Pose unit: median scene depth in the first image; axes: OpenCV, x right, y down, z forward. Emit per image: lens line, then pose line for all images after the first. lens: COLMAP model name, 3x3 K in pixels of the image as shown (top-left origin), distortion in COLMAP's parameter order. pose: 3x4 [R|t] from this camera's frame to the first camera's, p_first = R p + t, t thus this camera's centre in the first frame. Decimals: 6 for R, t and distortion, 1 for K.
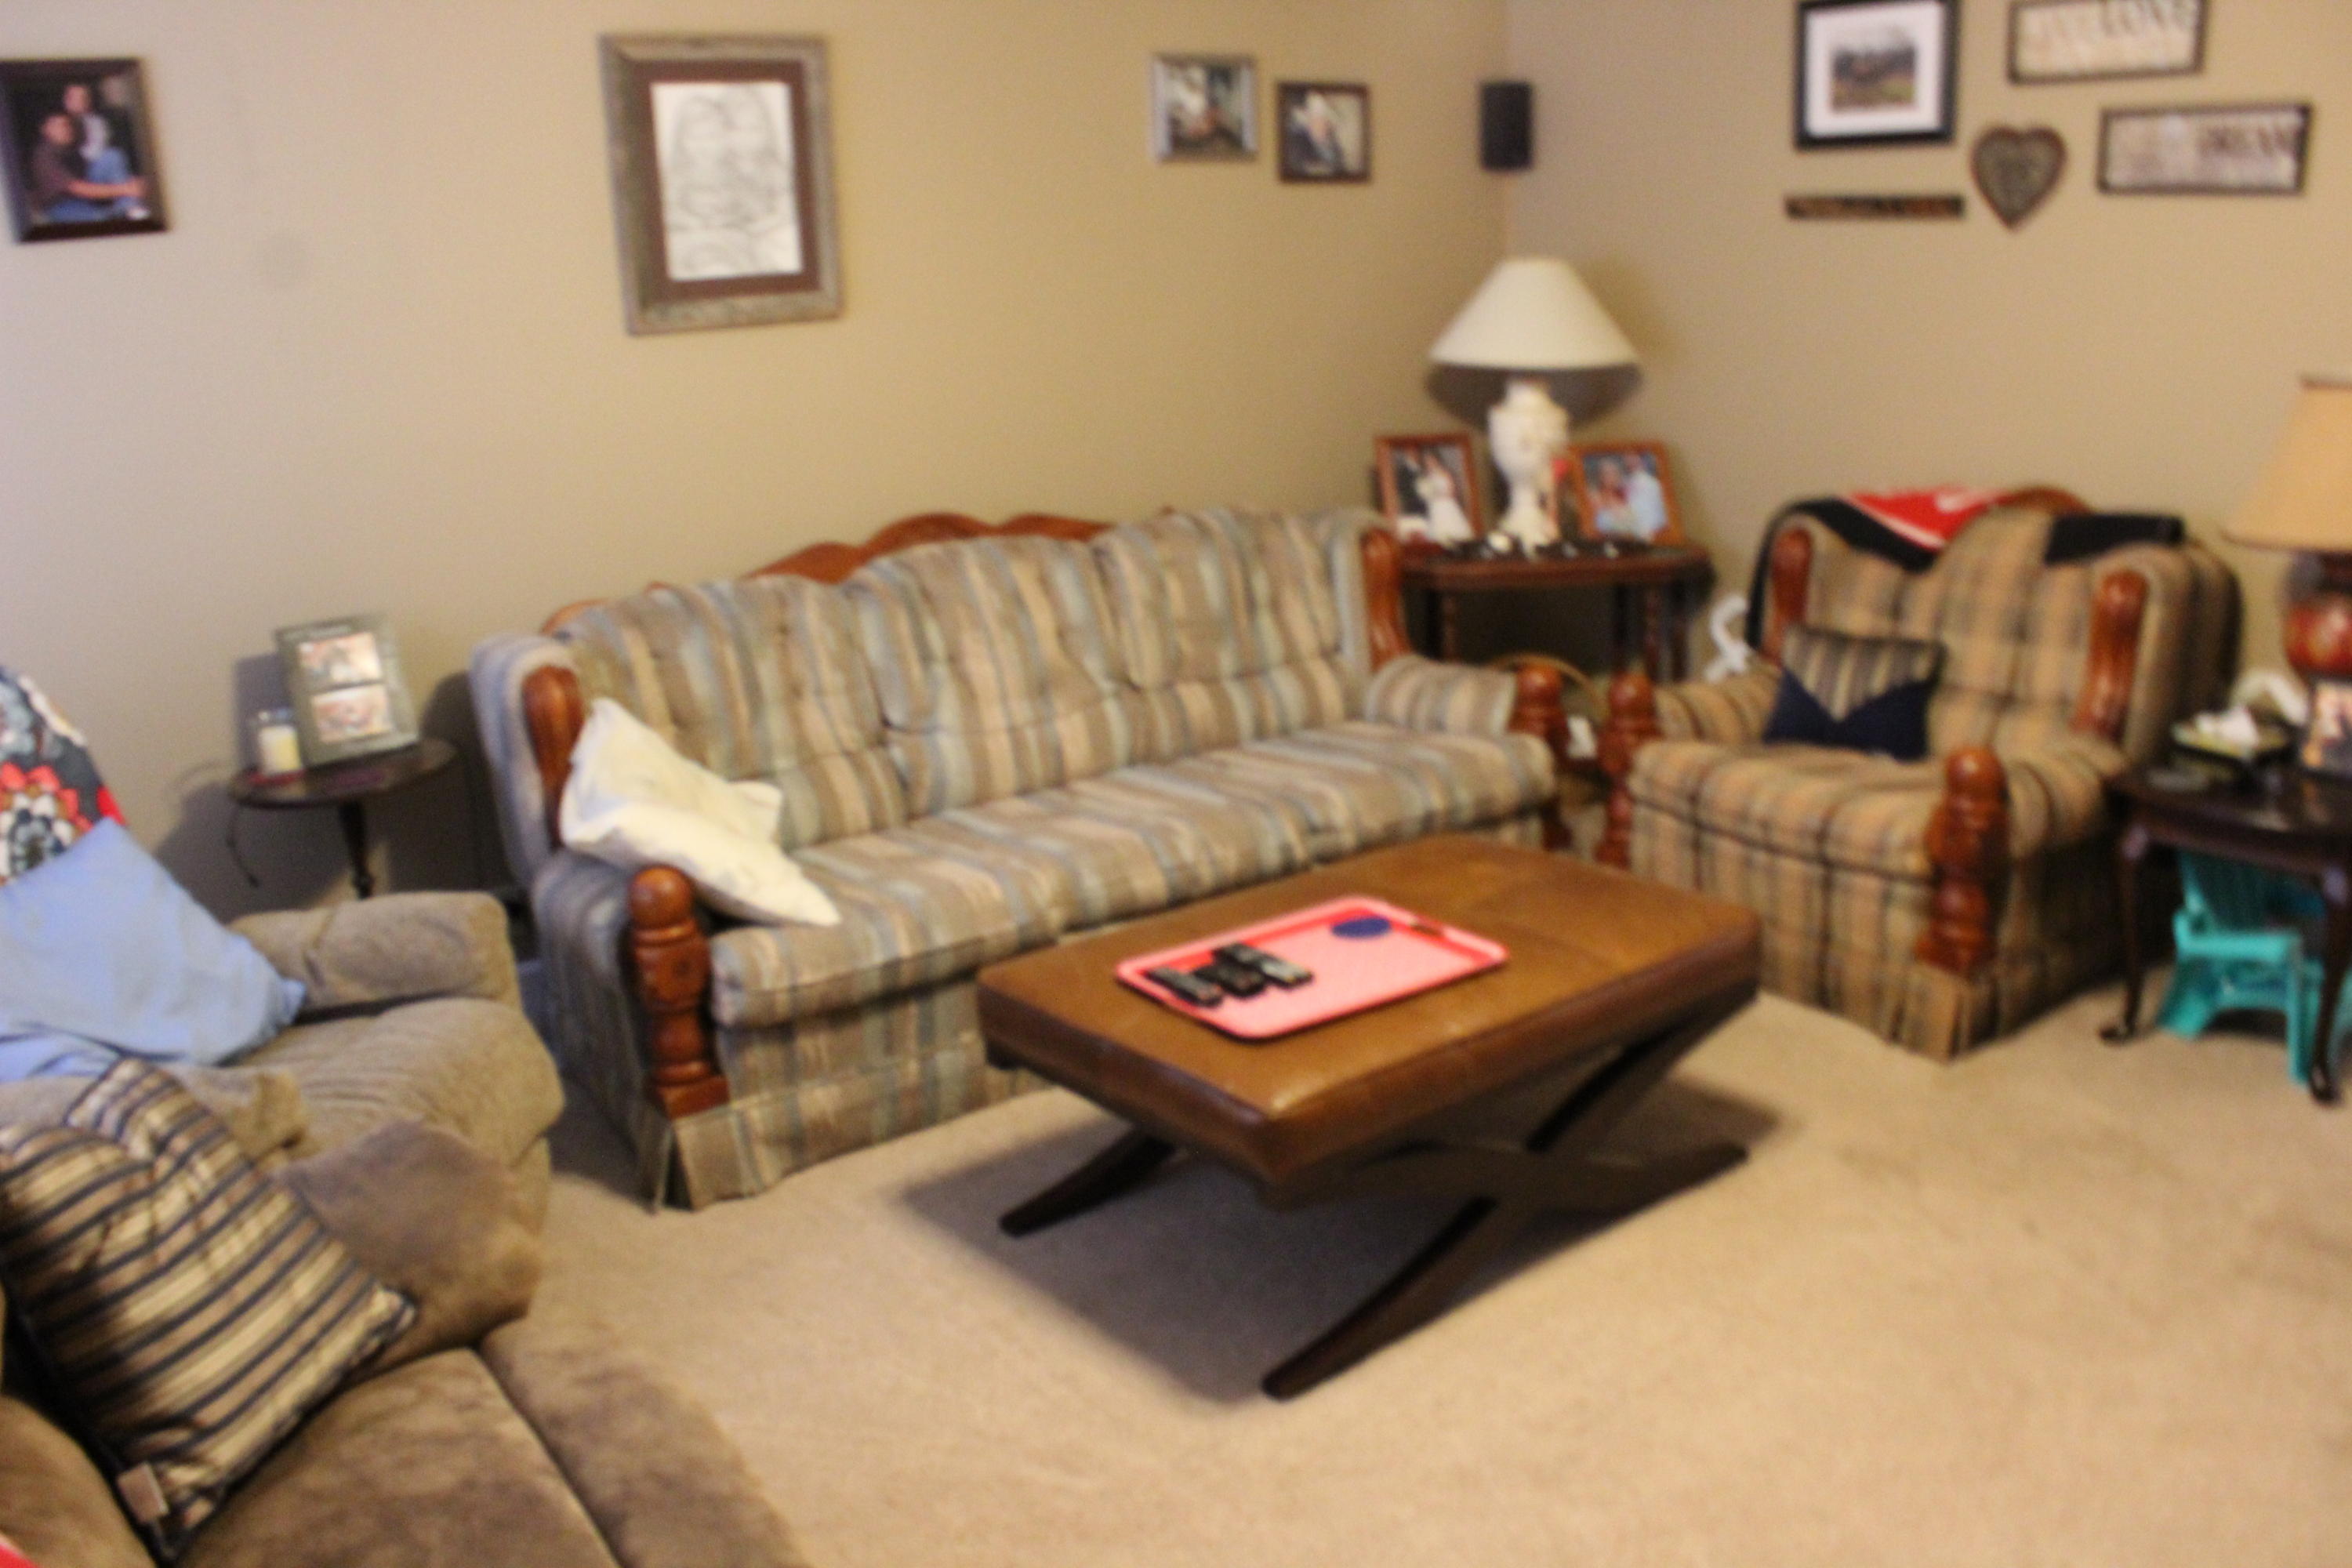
lens RADIAL K [[2004.1, 0, 1176.6], [0, 2004.1, 761.5], [0, 0, 1]] dist [-0.147511, 0.122367]
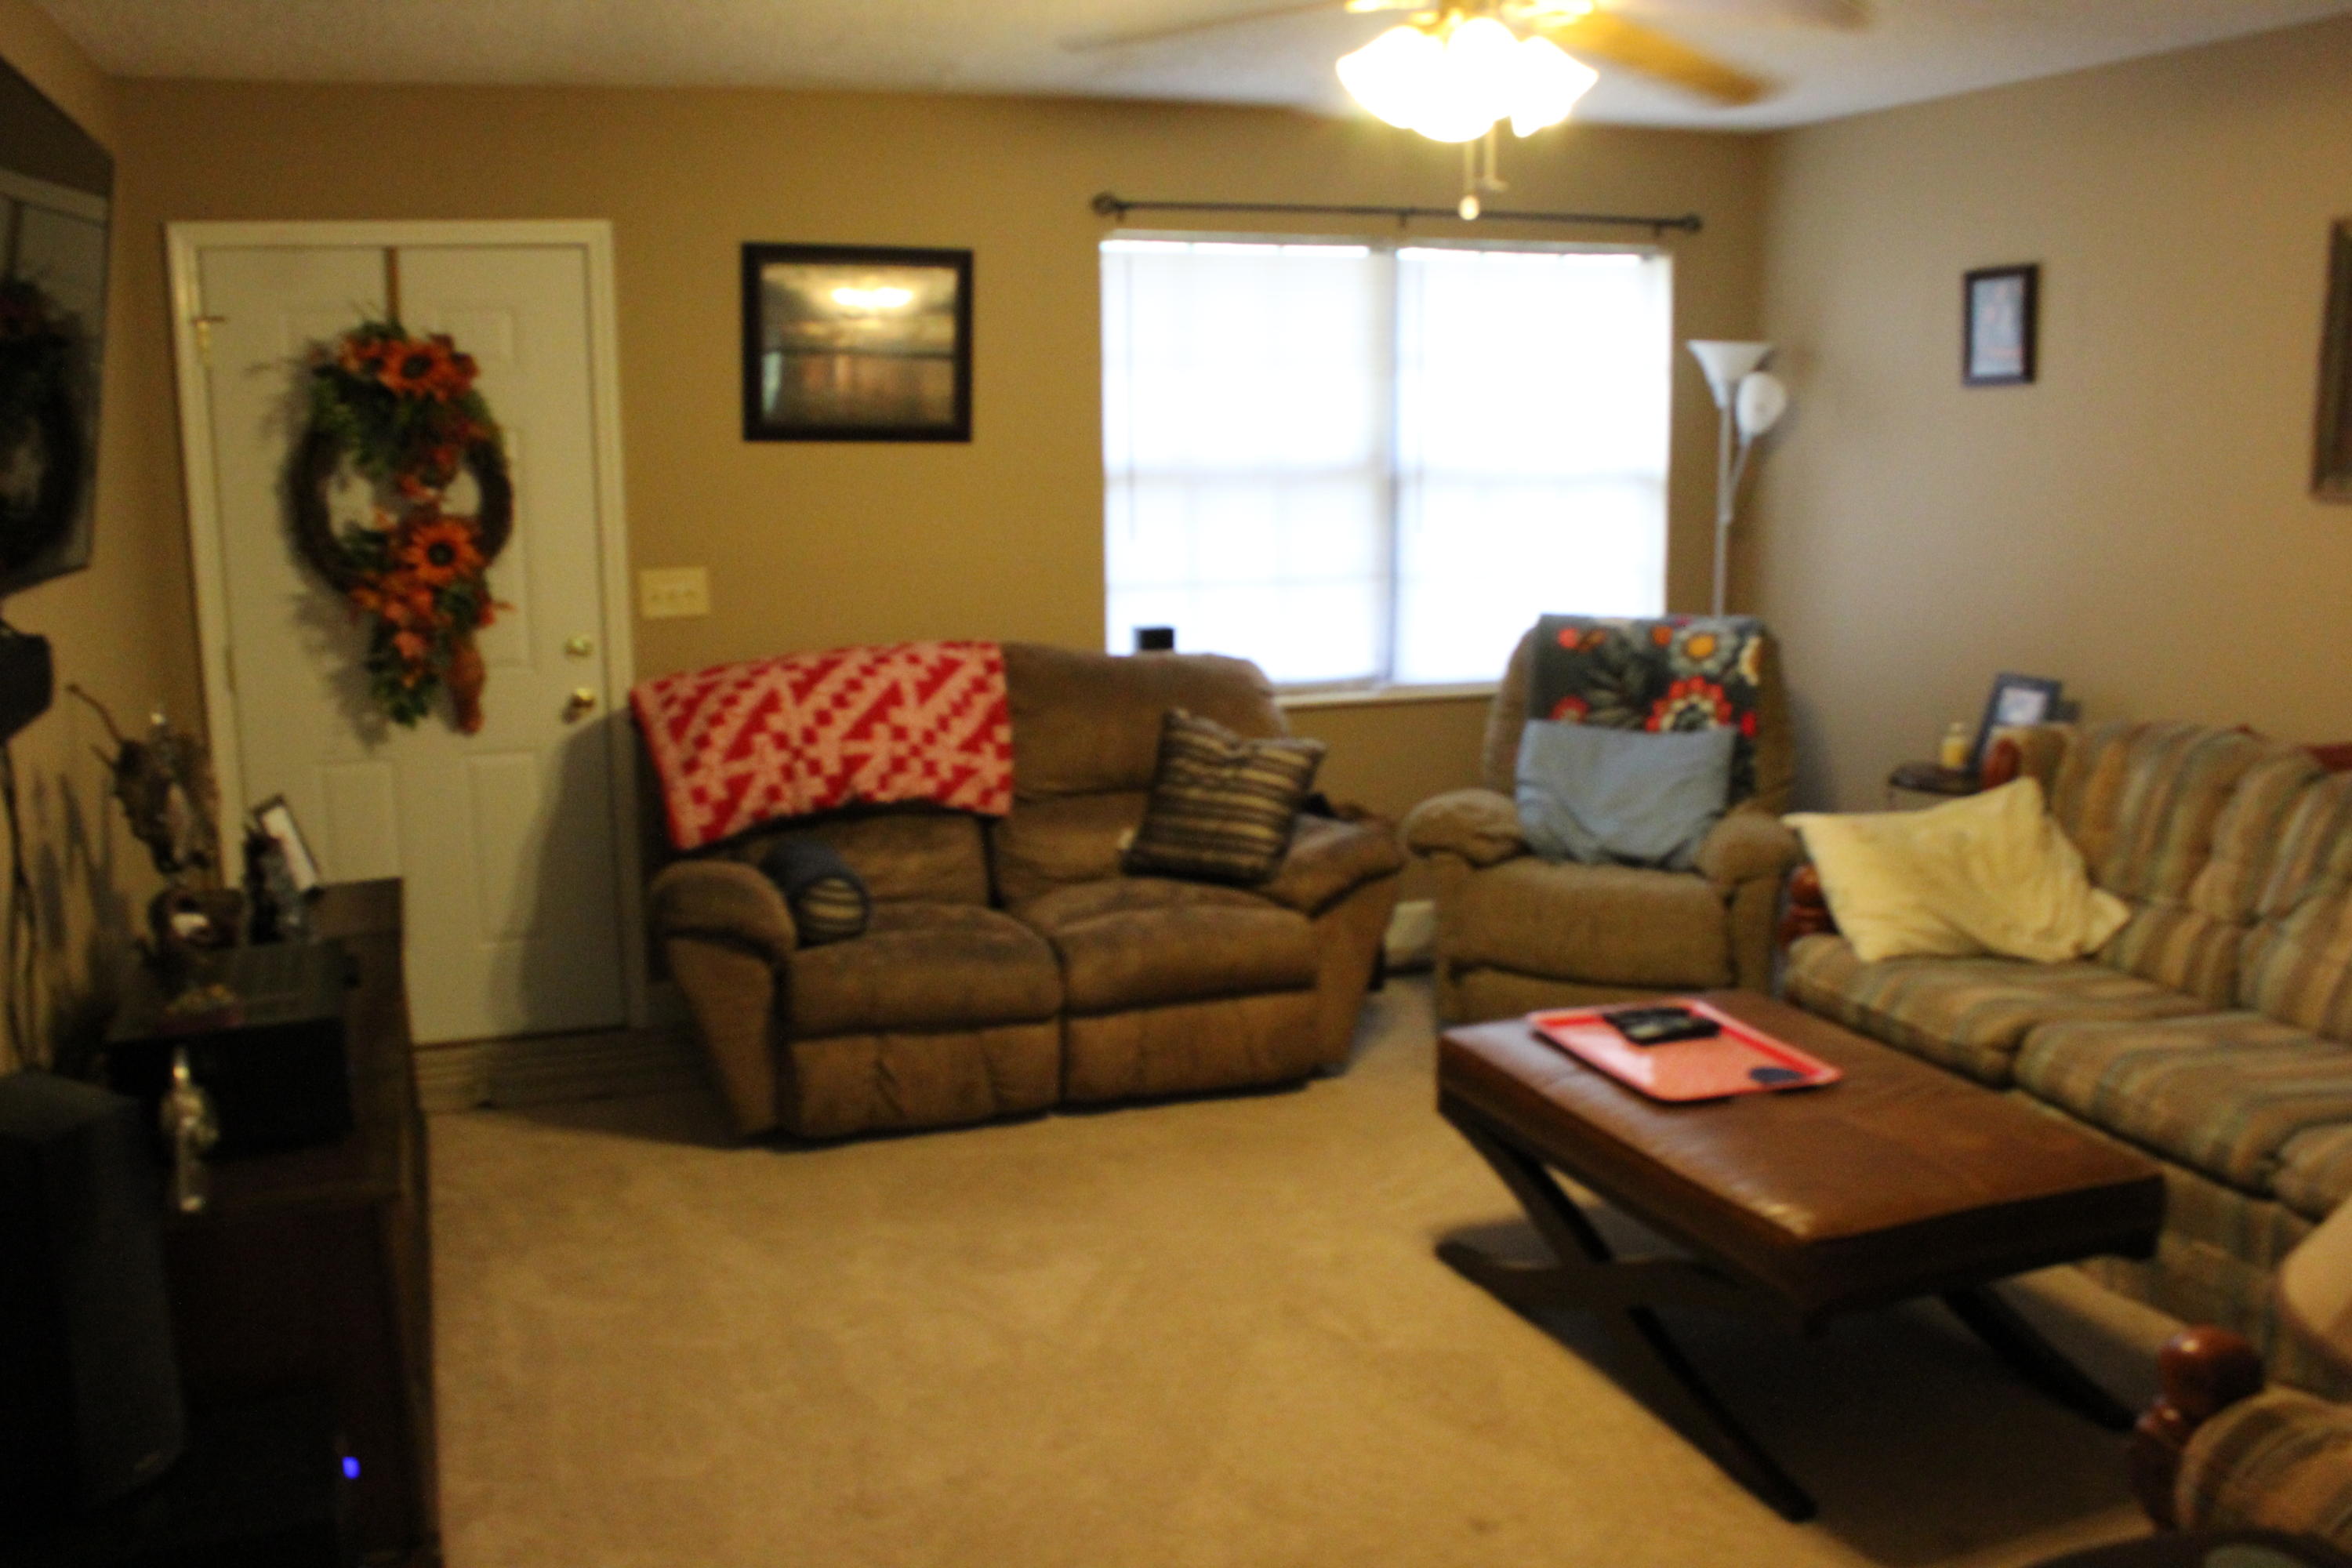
lens RADIAL K [[2004.1, 0, 1161.2], [0, 2004.1, 800.8], [0, 0, 1]] dist [-0.147511, 0.122367]
pose [[-0.279395, 0.234890, -0.931002, 0.896175], [-0.229177, 0.925278, 0.302222, -0.236215], [0.932425, 0.297803, -0.204686, 0.676900]]
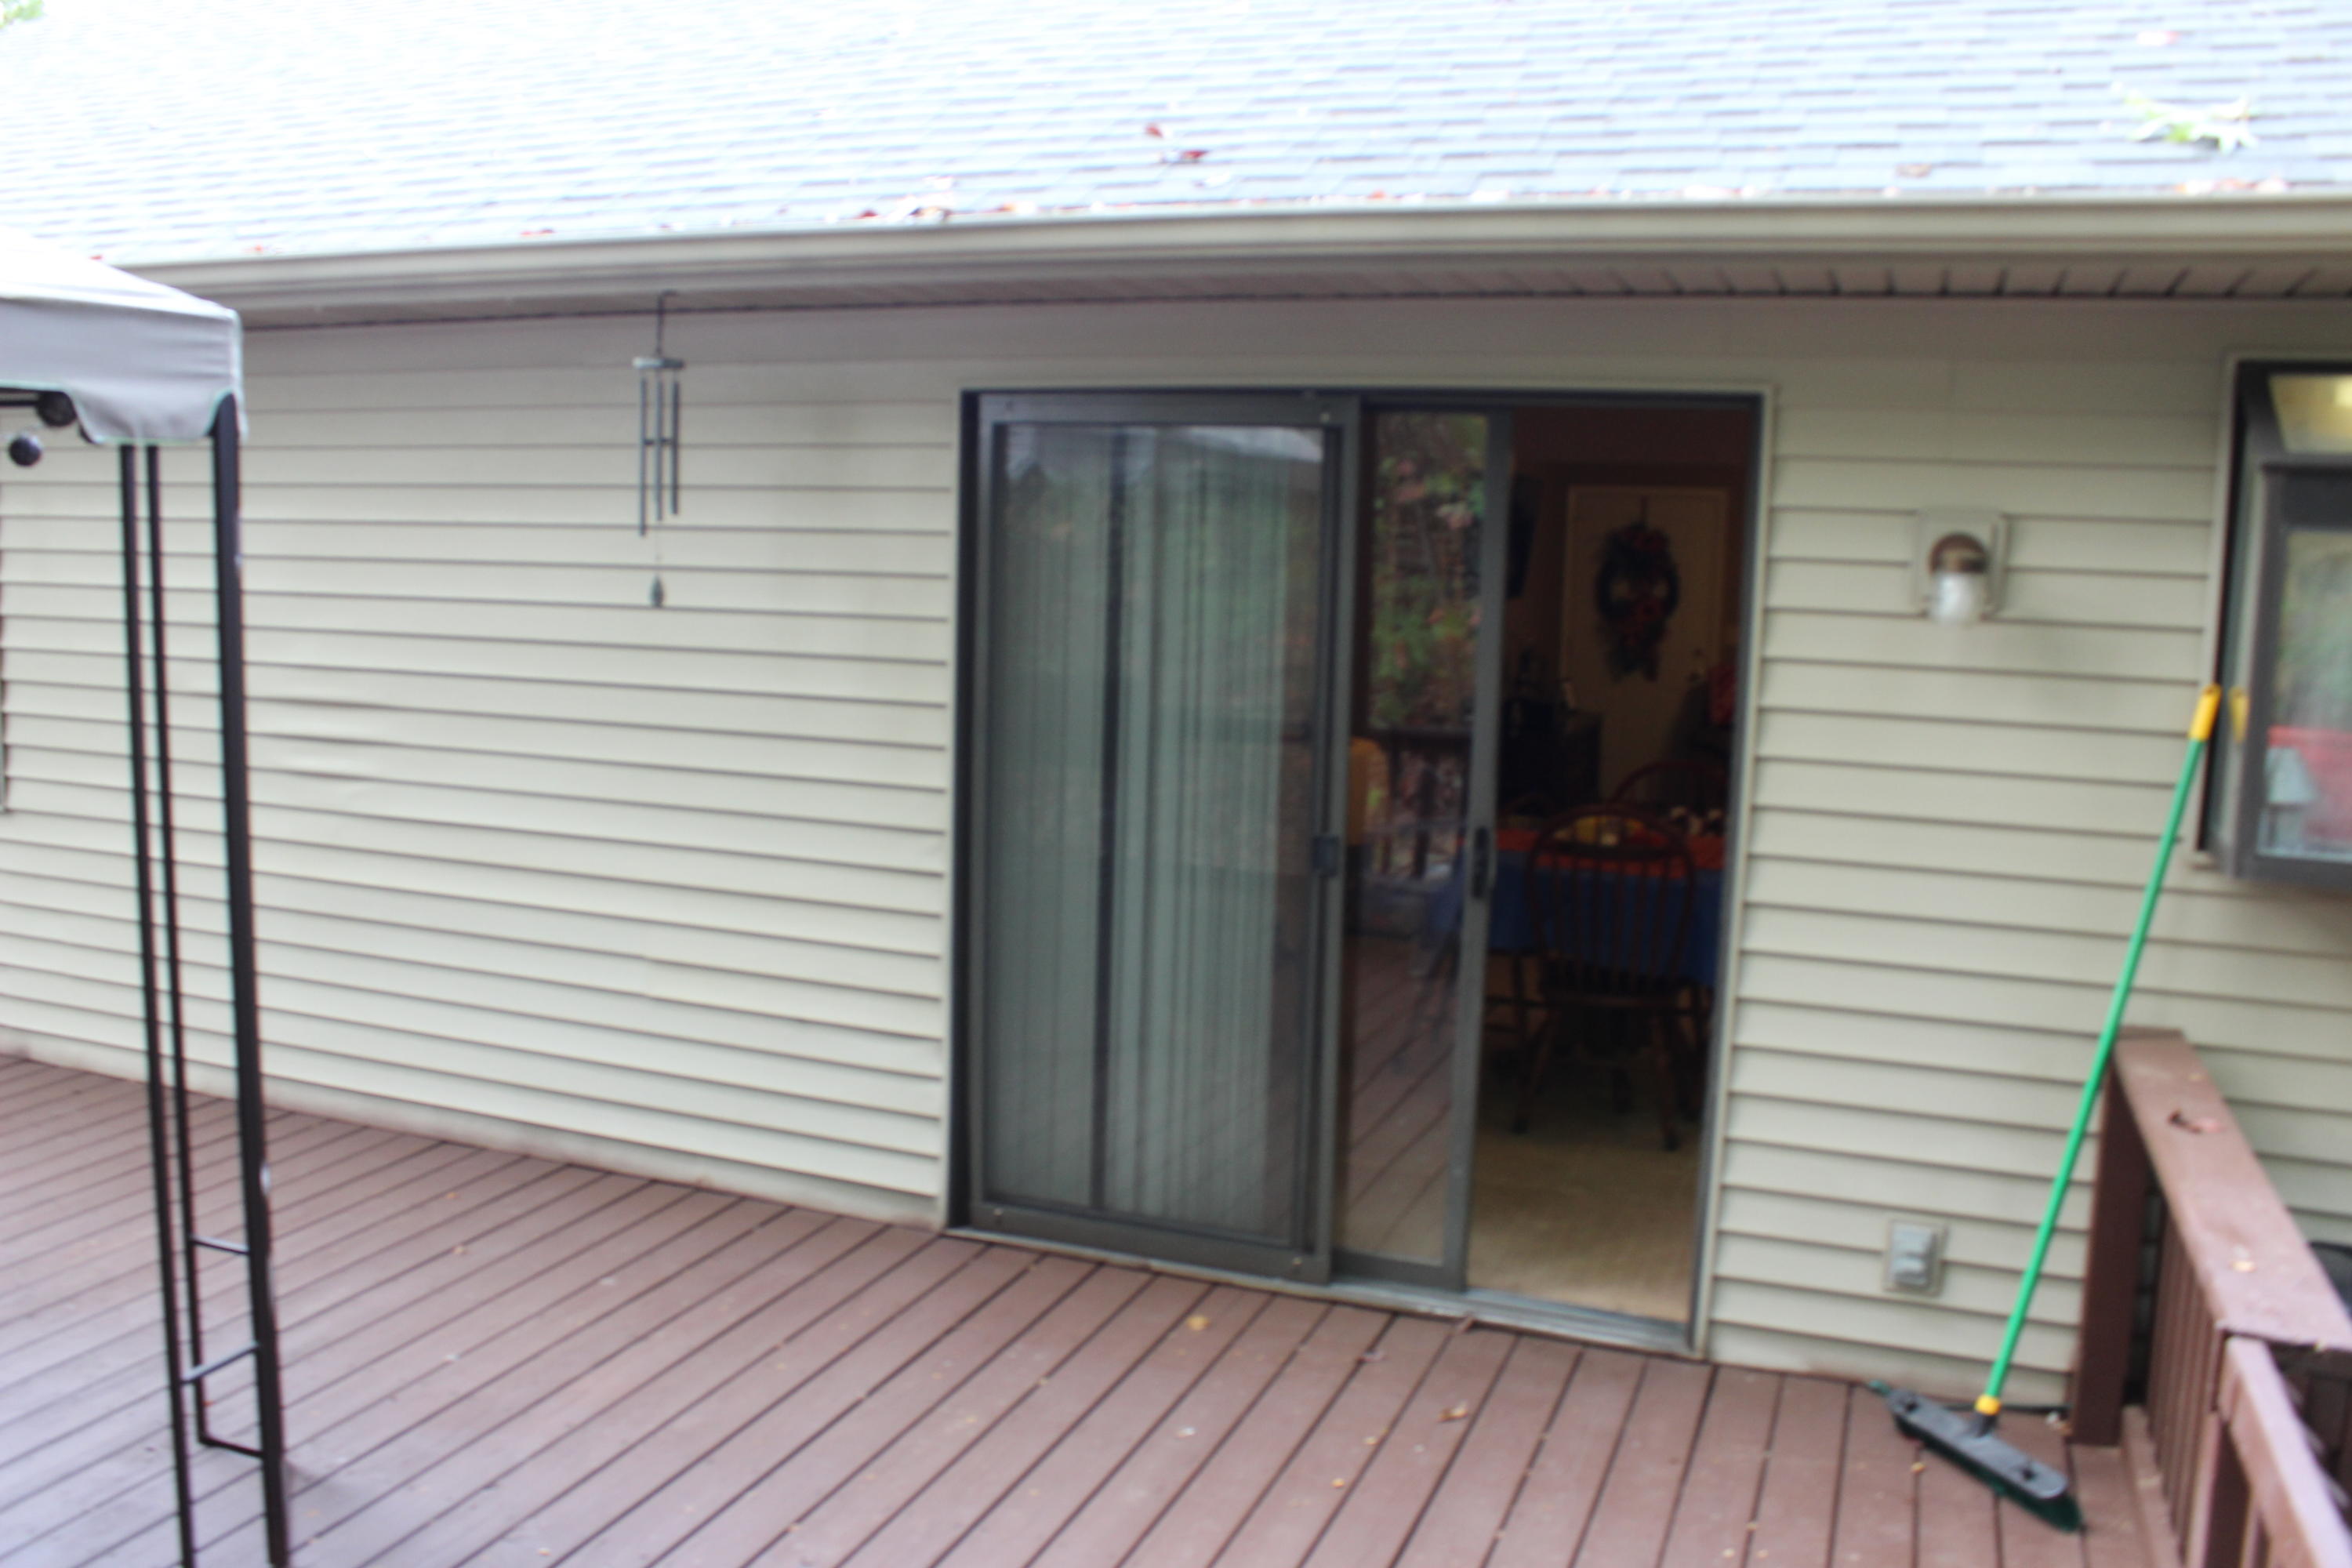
lens RADIAL K [[2004.1, 0, 1173.4], [0, 2004.1, 785.0], [0, 0, 1]] dist [-0.147511, 0.122367]
pose [[-0.844364, 0.097108, -0.526895, 2.204845], [-0.124683, 0.920821, 0.369517, -0.732628], [0.521059, 0.377702, -0.765401, 2.106525]]
